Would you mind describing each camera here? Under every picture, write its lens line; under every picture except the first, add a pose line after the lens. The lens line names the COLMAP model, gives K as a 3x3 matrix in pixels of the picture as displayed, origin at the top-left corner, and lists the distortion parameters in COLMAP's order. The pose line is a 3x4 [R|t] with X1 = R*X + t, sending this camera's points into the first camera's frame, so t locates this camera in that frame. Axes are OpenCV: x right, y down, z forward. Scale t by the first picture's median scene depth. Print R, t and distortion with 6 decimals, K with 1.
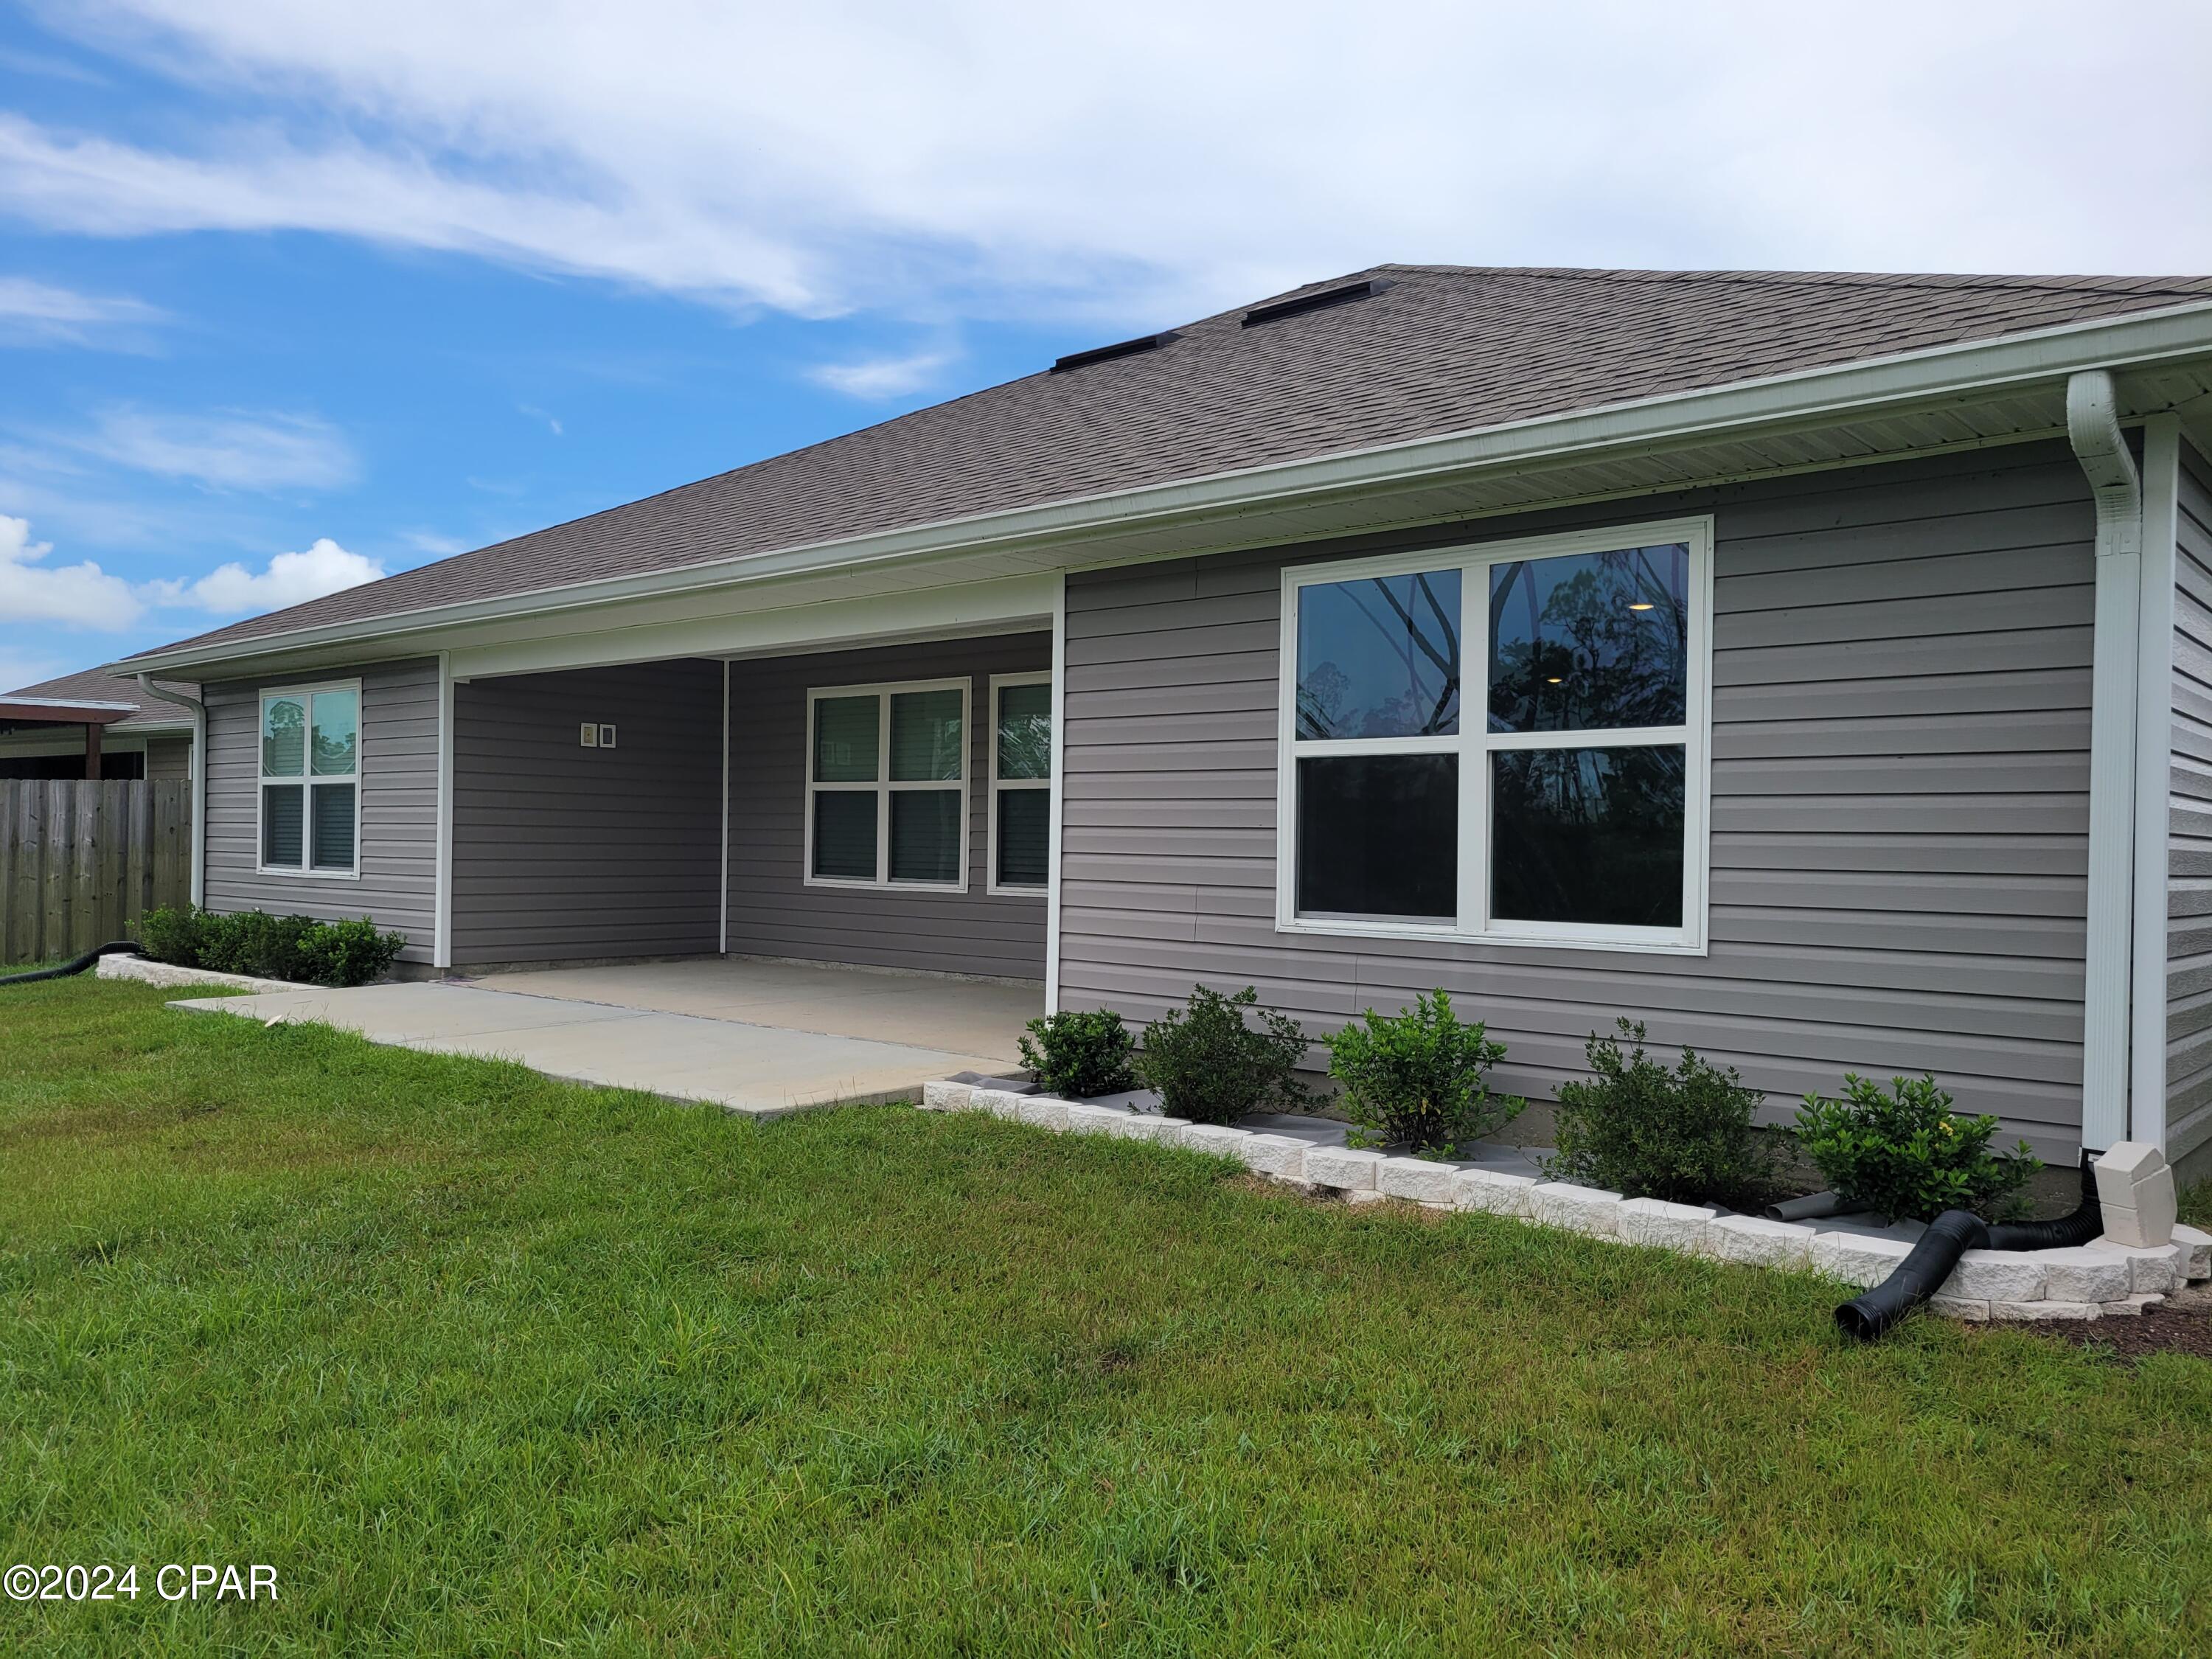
lens RADIAL K [[1681.7, 0, 1107.1], [0, 1681.7, 831.5], [0, 0, 1]] dist [0.037832, -0.015178]
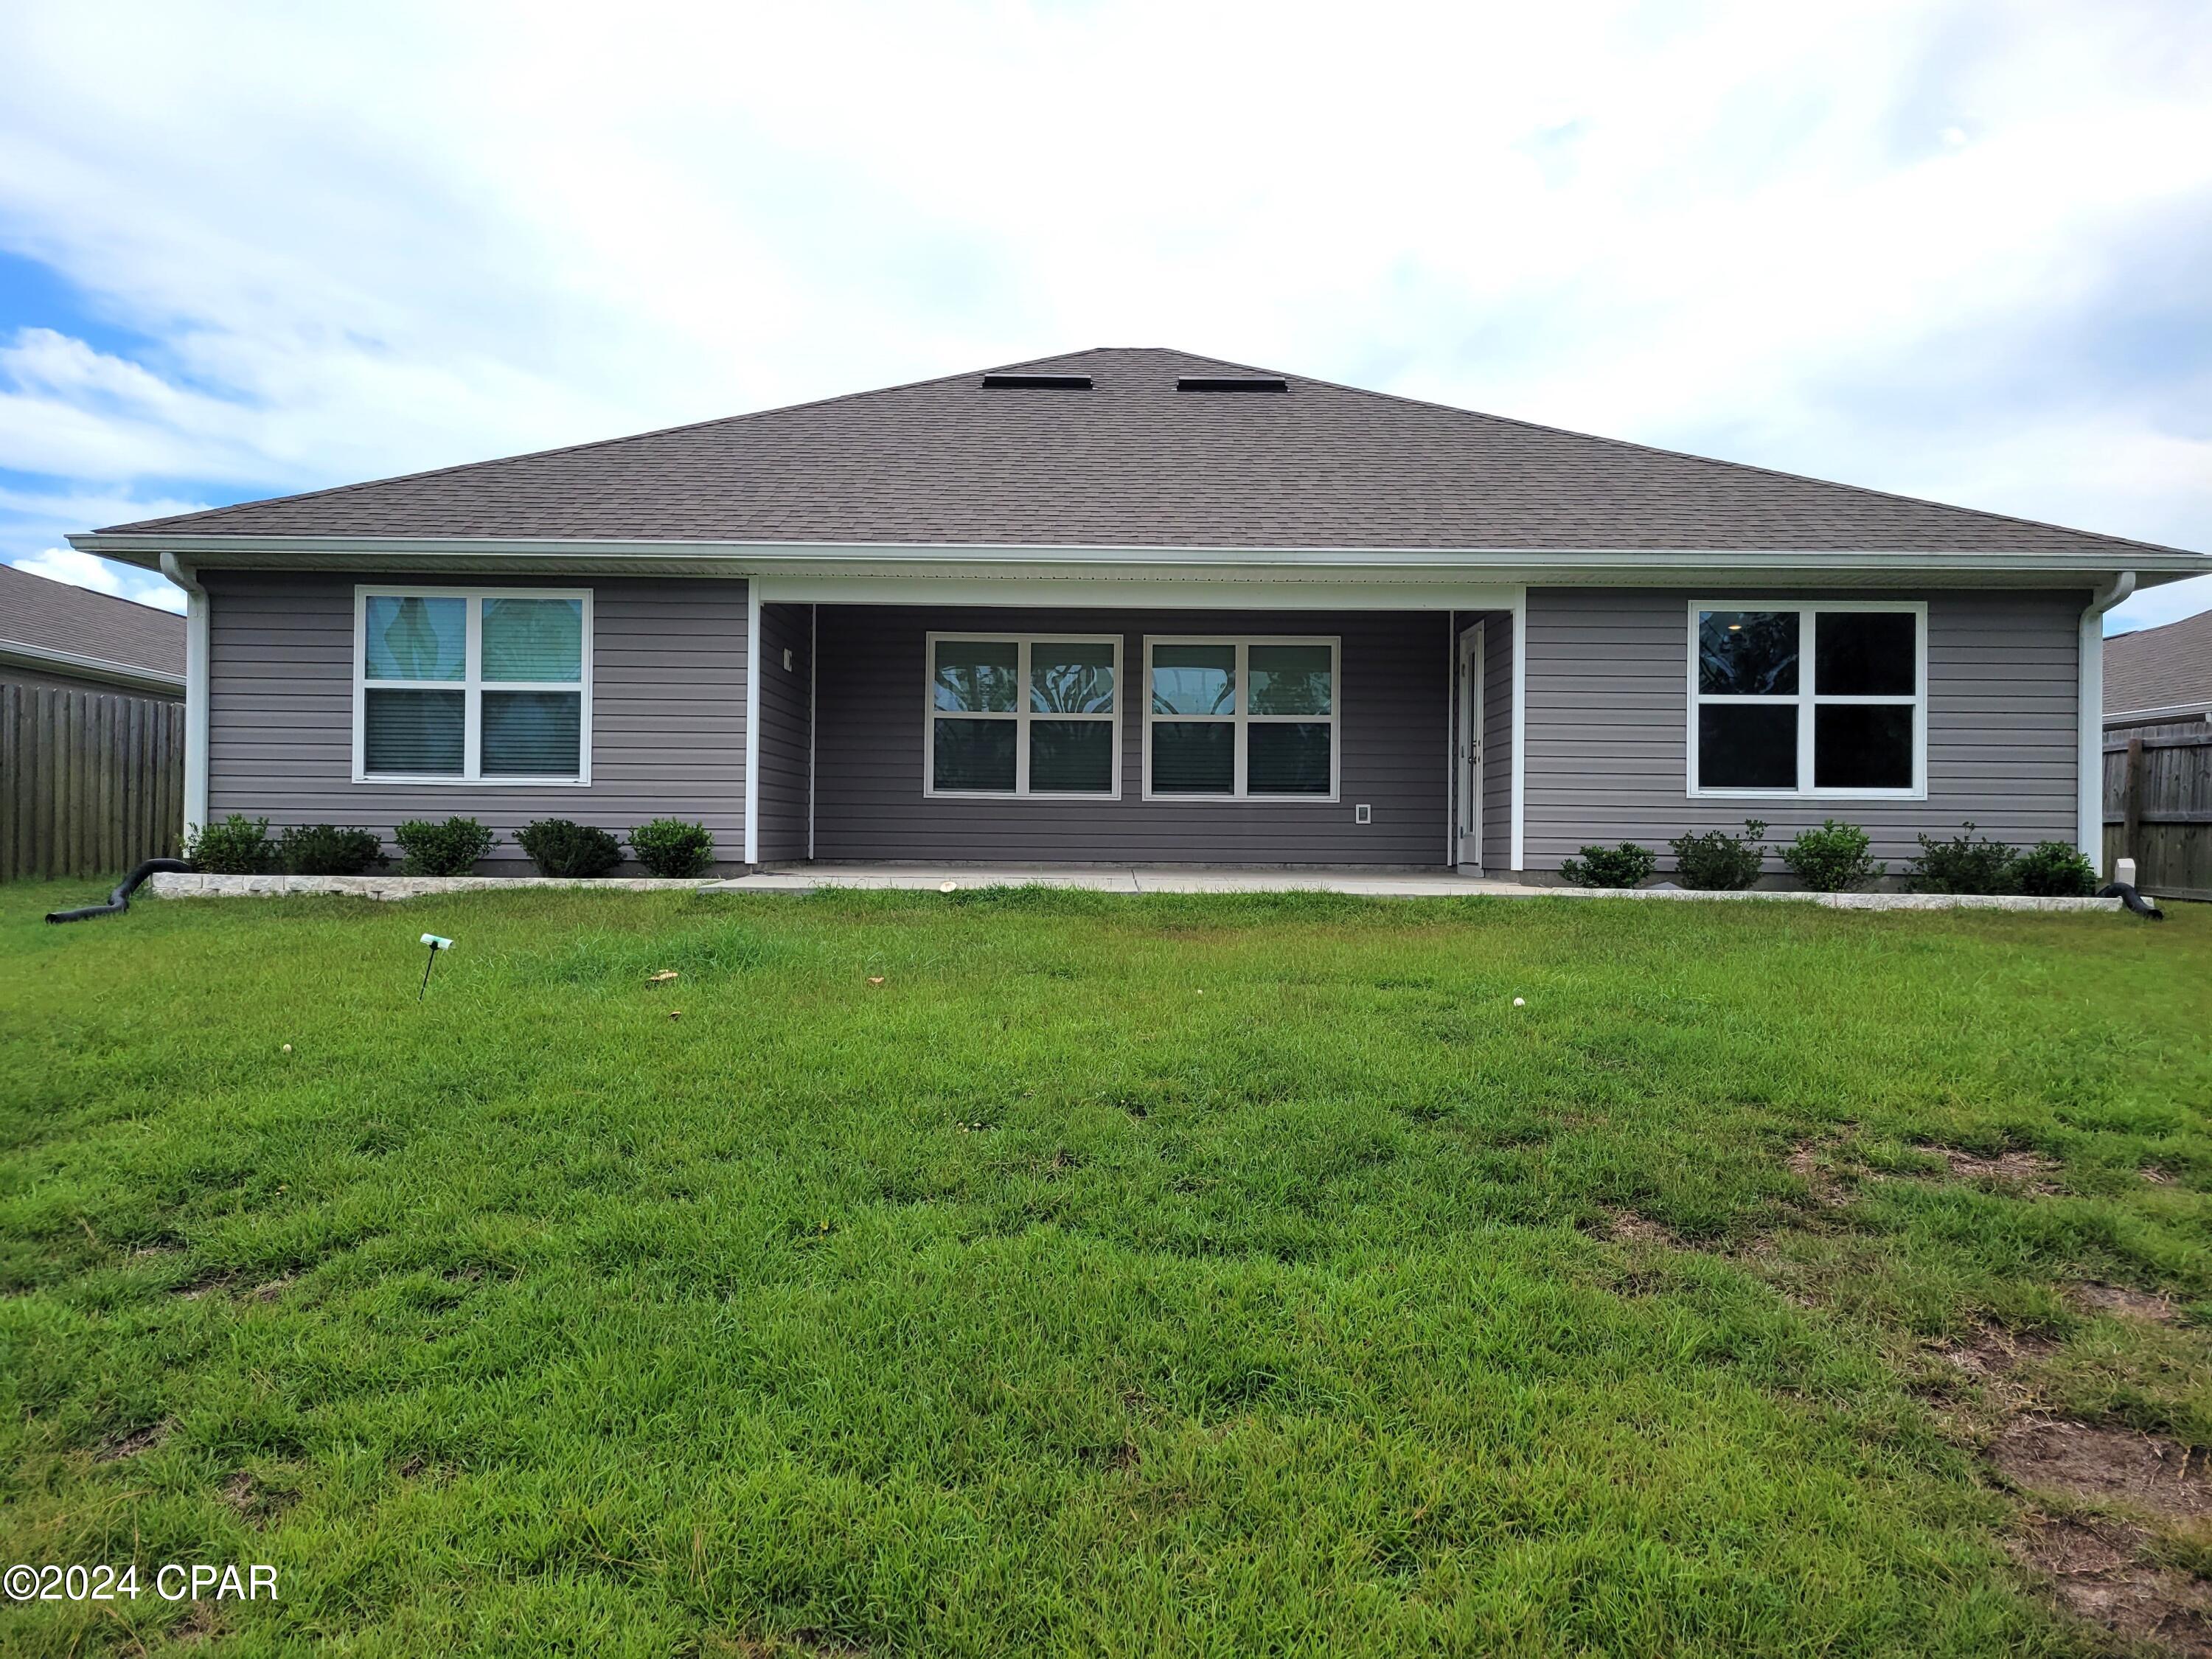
lens RADIAL K [[1681.7, 0, 1110.3], [0, 1681.7, 831.2], [0, 0, 1]] dist [0.037832, -0.015178]
pose [[0.739443, -0.003911, 0.673208, -0.991277], [-0.003236, 0.999951, 0.009364, 0.049777], [-0.673211, -0.009103, 0.739394, 0.034842]]
